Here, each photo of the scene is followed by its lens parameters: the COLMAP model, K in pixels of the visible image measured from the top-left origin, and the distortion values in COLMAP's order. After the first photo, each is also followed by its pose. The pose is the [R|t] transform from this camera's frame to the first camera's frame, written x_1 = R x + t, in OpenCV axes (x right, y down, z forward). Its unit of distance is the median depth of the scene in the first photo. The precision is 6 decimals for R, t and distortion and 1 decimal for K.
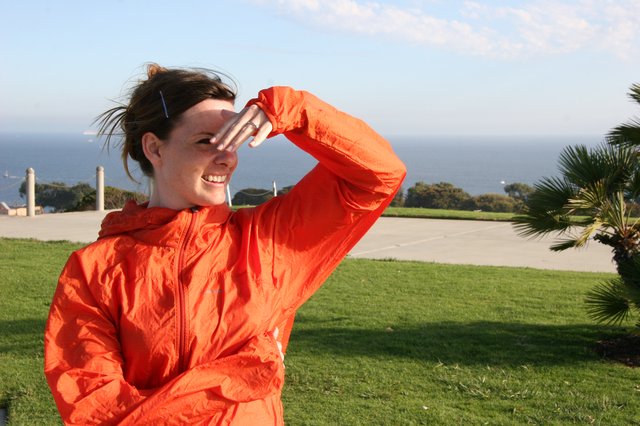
lens RADIAL K [[1051.6, 0, 320.0], [0, 1051.6, 213.0], [0, 0, 1]] dist [0.112042, 0.073545]
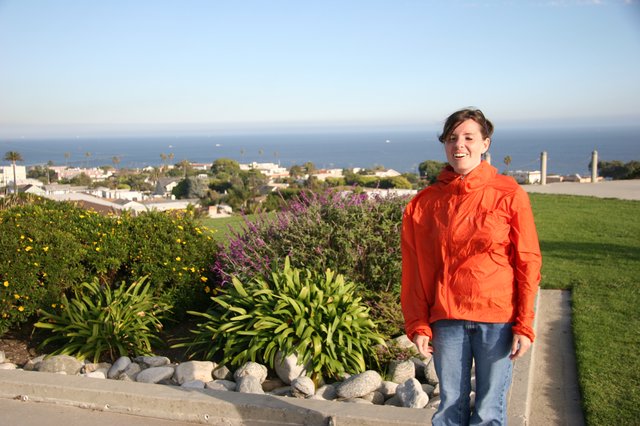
lens RADIAL K [[744.6, 0, 320.0], [0, 744.6, 213.0], [0, 0, 1]] dist [0.076765, 0.163317]
pose [[0.812167, 0.044783, -0.581703, 0.043214], [-0.022115, 0.998696, 0.046008, 0.005579], [0.583005, -0.024502, 0.812099, -0.120818]]
